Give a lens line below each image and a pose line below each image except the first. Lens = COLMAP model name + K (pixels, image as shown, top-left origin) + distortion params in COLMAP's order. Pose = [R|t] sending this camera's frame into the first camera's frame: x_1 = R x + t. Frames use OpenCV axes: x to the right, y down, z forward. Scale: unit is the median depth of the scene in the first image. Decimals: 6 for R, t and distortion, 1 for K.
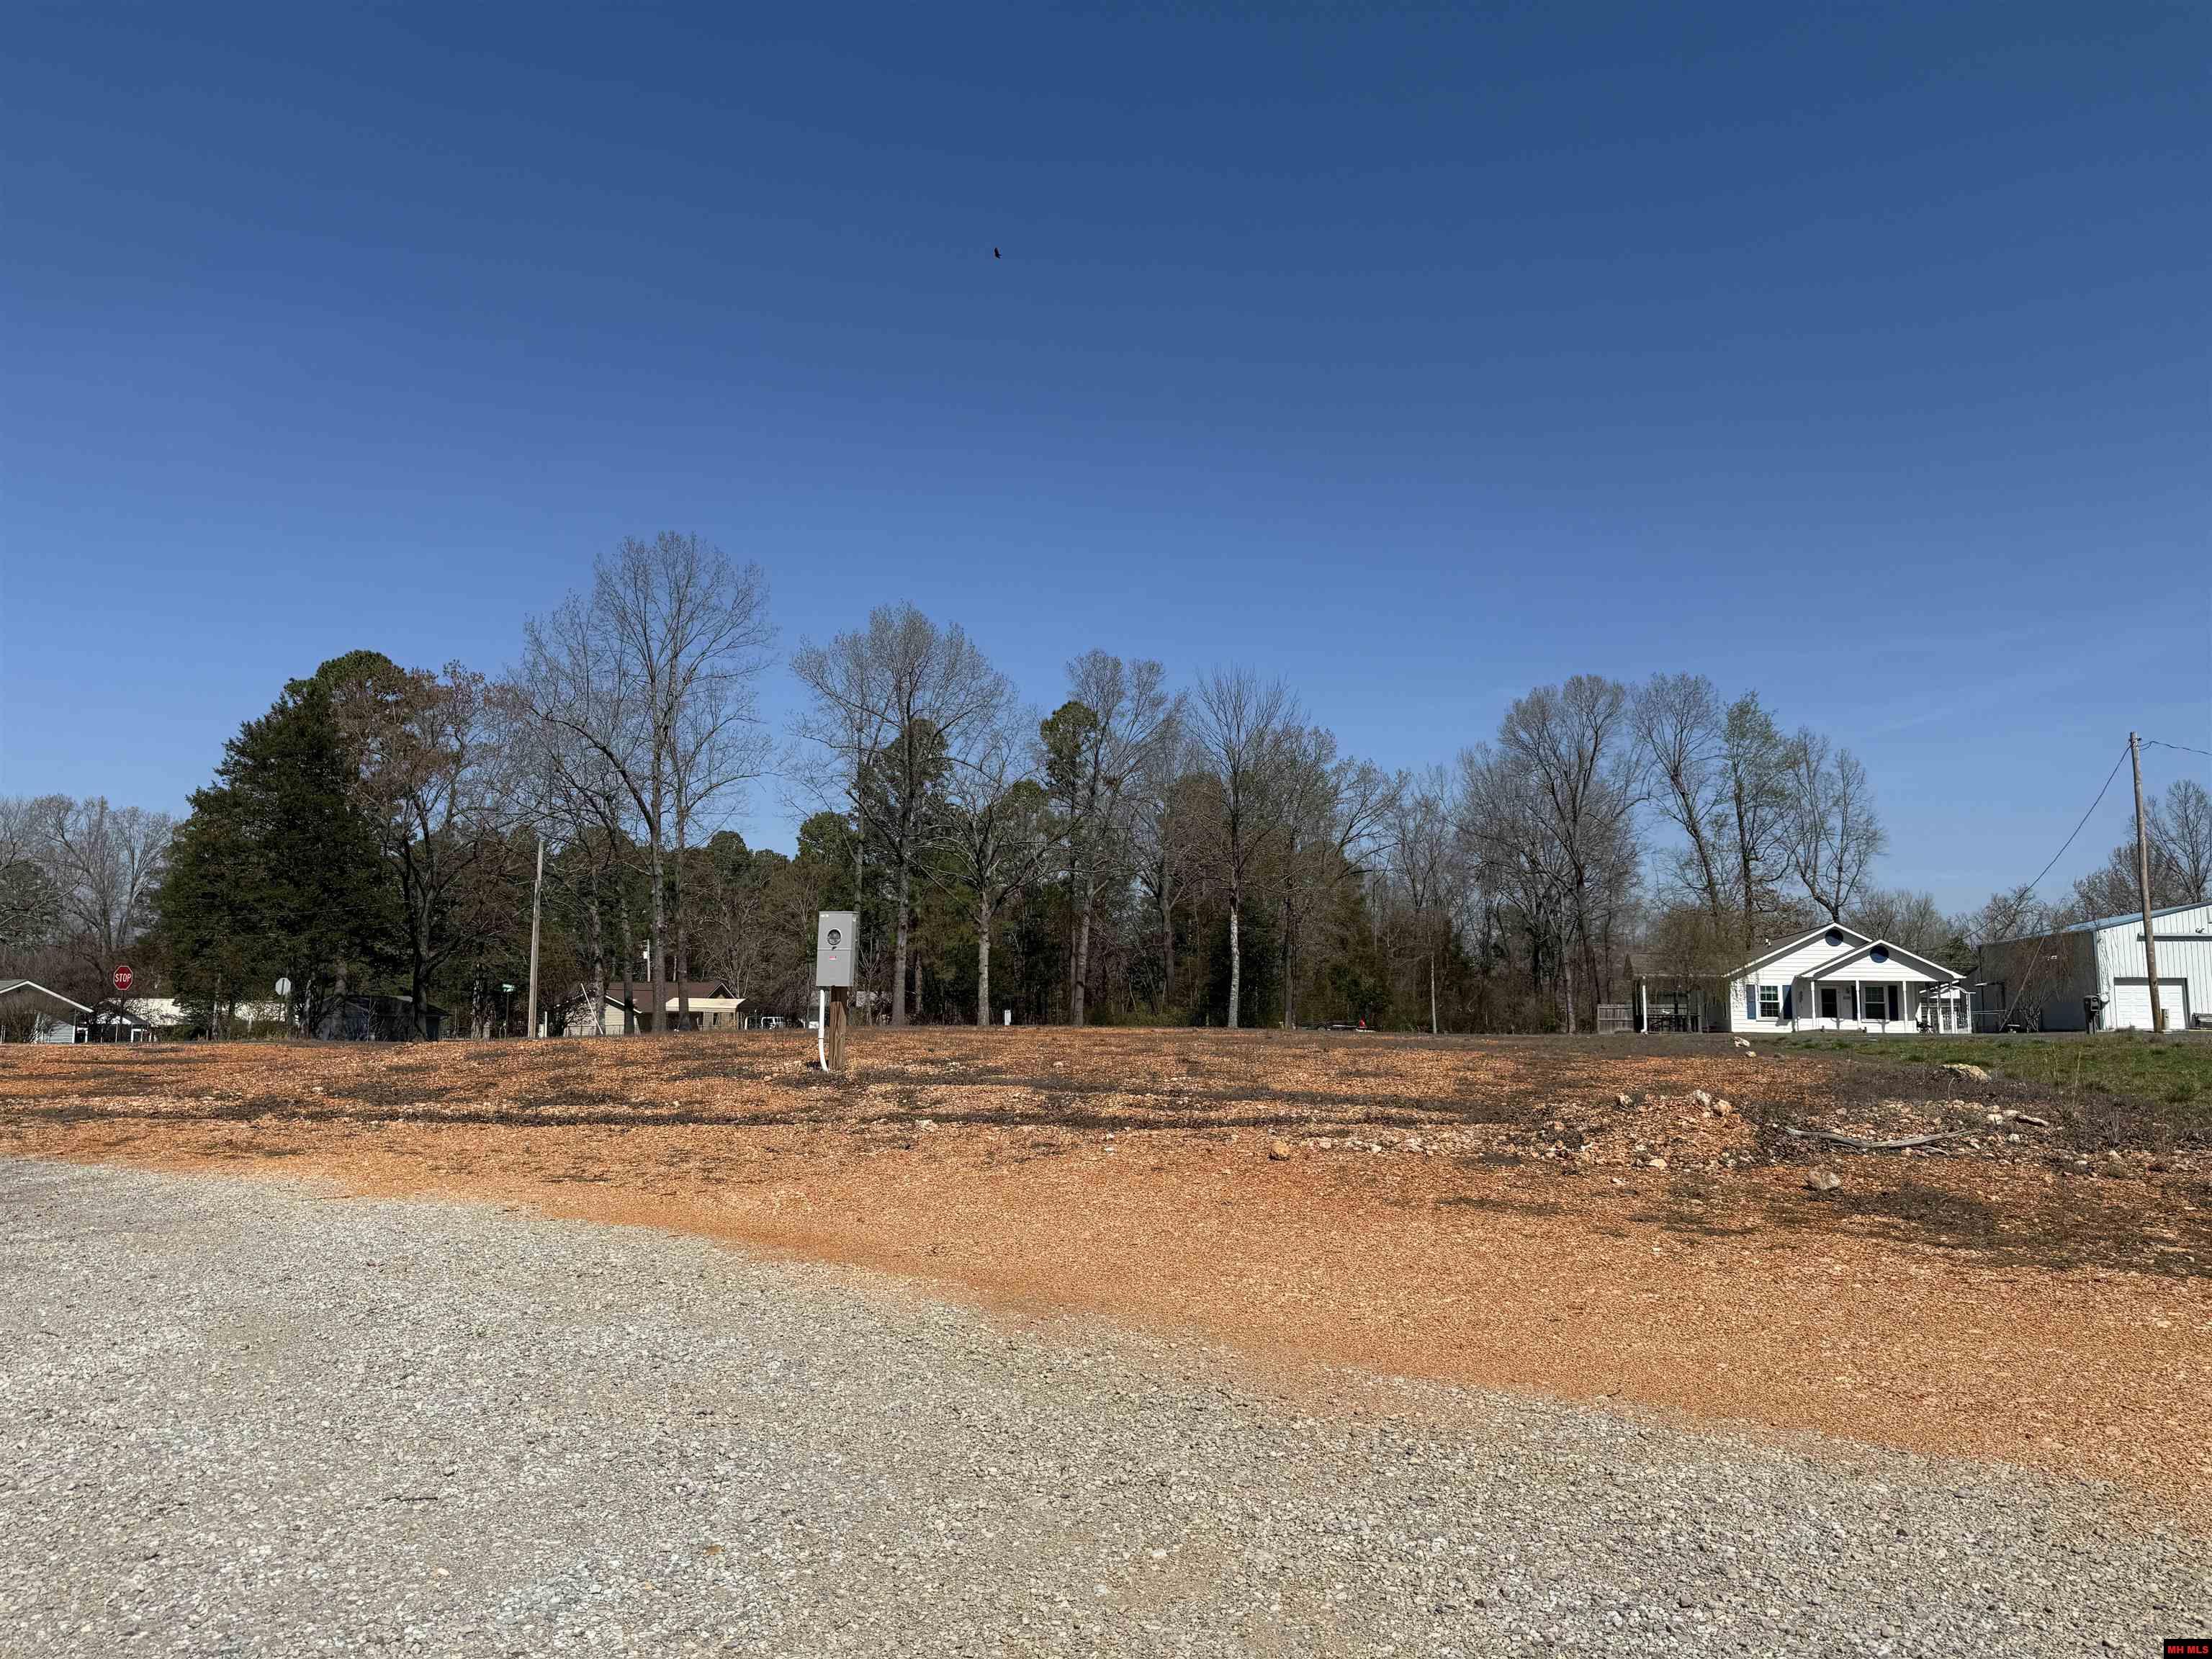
lens RADIAL K [[1539.4, 0, 1090.8], [0, 1539.4, 815.0], [0, 0, 1]] dist [0.083370, -0.106453]
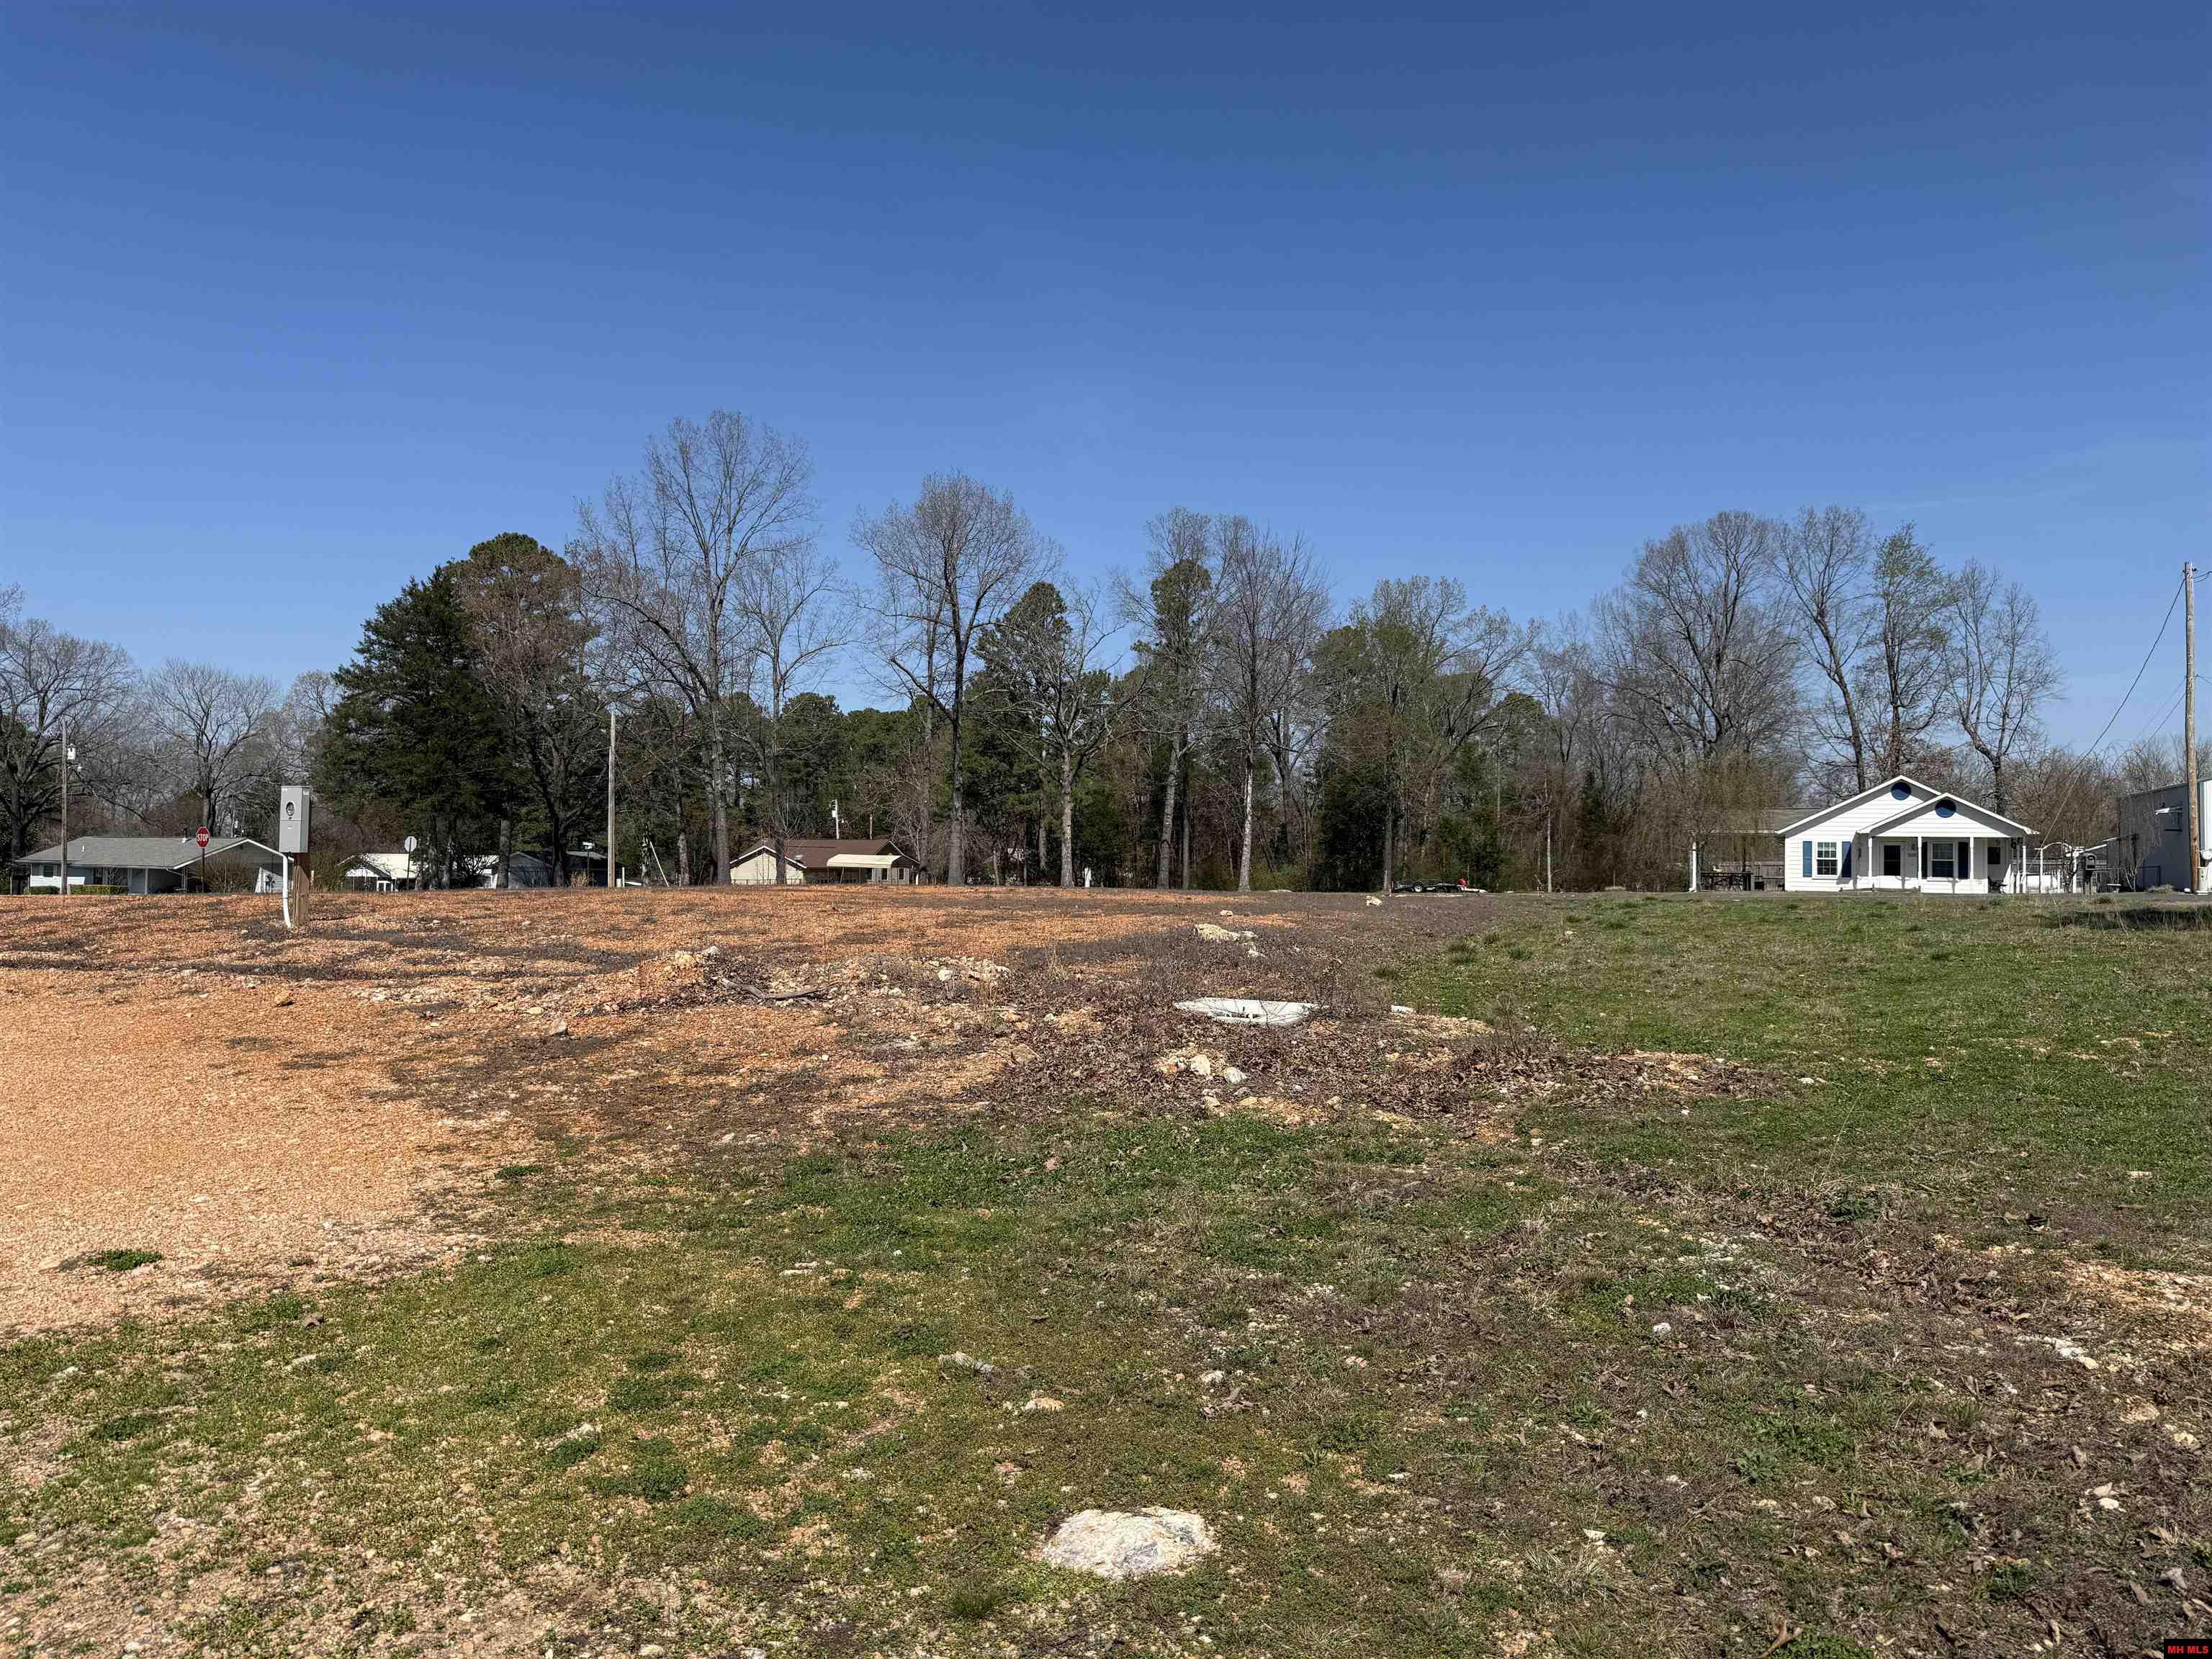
lens RADIAL K [[1539.4, 0, 1091.8], [0, 1539.4, 819.7], [0, 0, 1]] dist [0.083370, -0.106453]
pose [[0.985032, -0.003788, -0.172329, 0.128400], [0.020213, 0.995399, 0.093659, -0.001597], [0.171181, -0.095741, 0.980577, -0.002976]]
